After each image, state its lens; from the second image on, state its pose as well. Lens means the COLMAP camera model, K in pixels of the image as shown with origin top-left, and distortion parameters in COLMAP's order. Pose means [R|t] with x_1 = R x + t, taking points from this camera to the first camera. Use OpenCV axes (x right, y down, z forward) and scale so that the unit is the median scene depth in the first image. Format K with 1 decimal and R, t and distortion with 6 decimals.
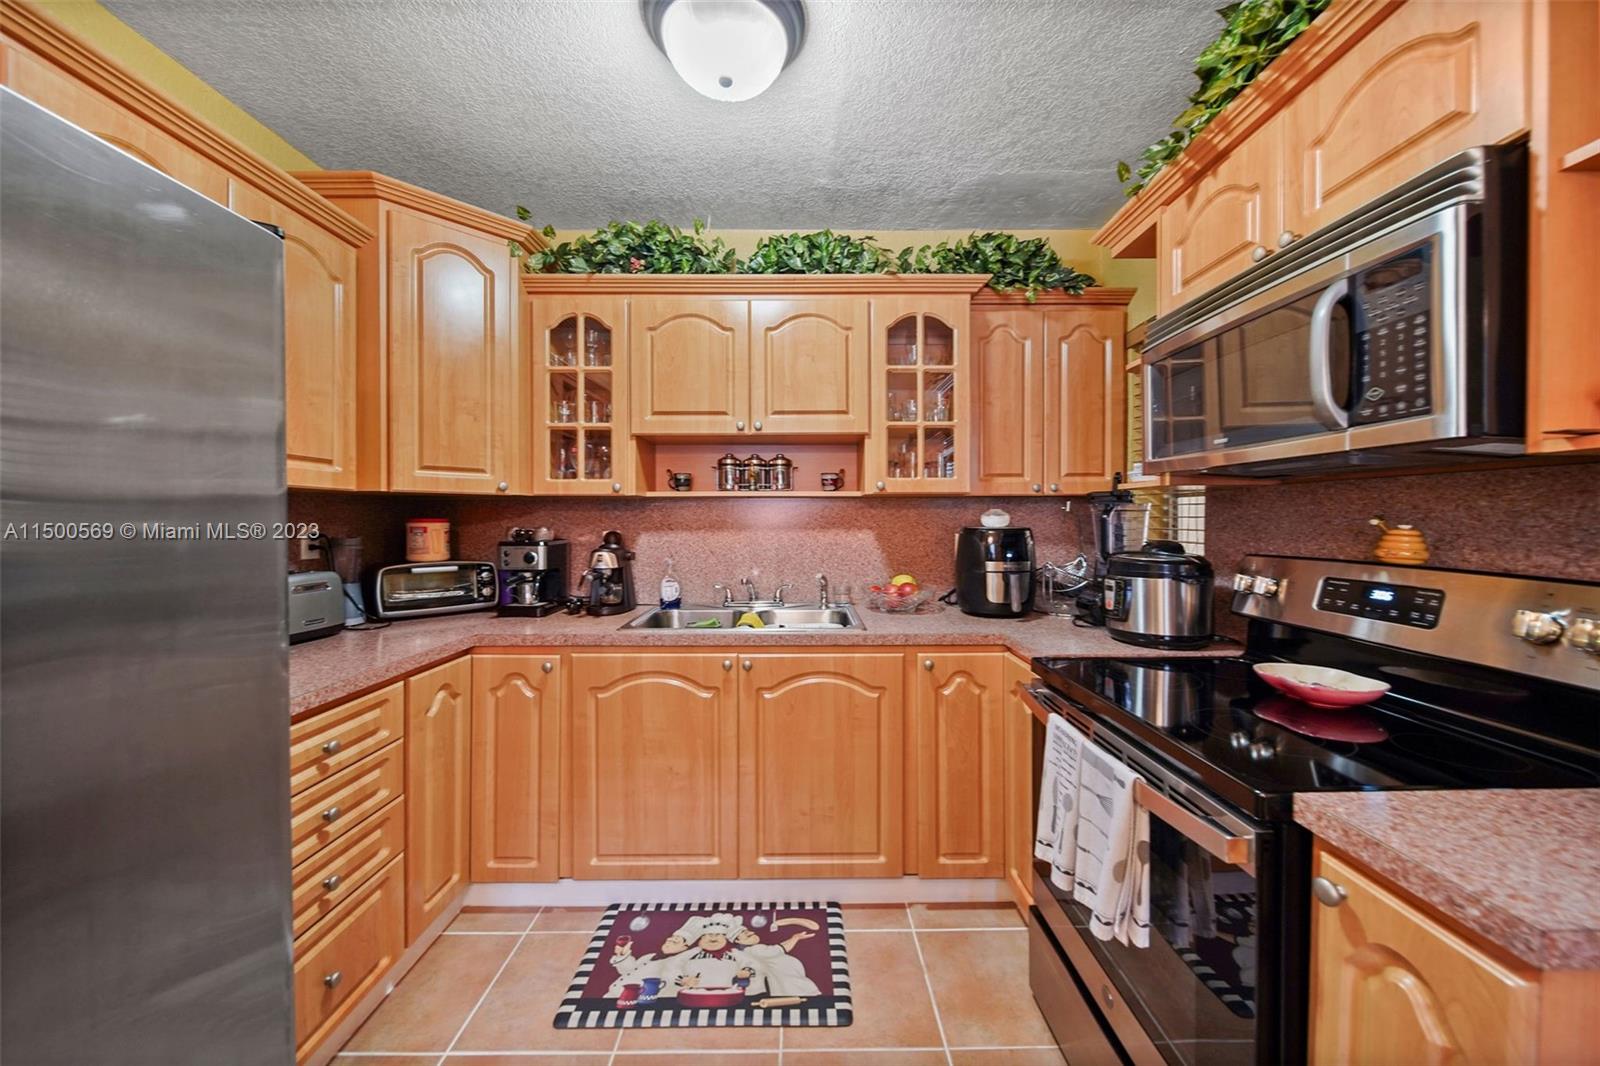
lens RADIAL K [[574.8, 0, 800.0], [0, 574.8, 522.6], [0, 0, 1]] dist [-0.001639, -0.000936]
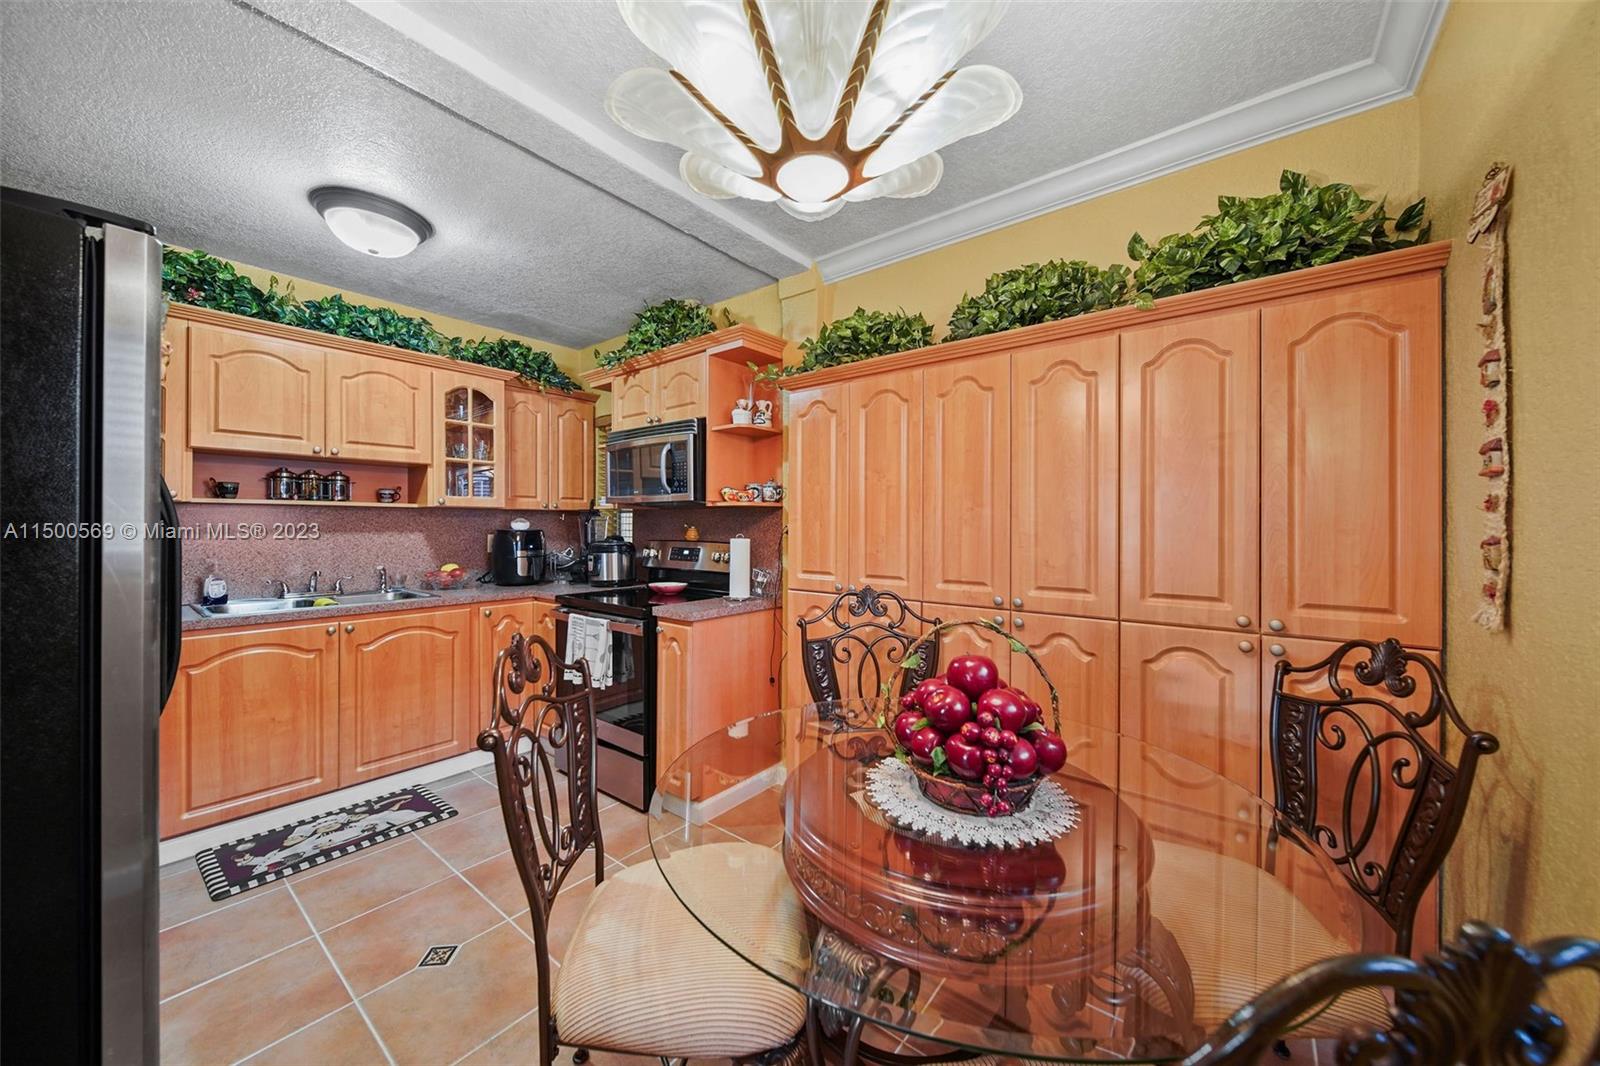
lens RADIAL K [[574.8, 0, 802.2], [0, 574.8, 528.0], [0, 0, 1]] dist [-0.001639, -0.000936]
pose [[0.631175, -0.000379, 0.775640, -0.470643], [0.004239, 0.999987, -0.002961, 0.013477], [-0.775629, 0.005157, 0.631168, -0.713934]]
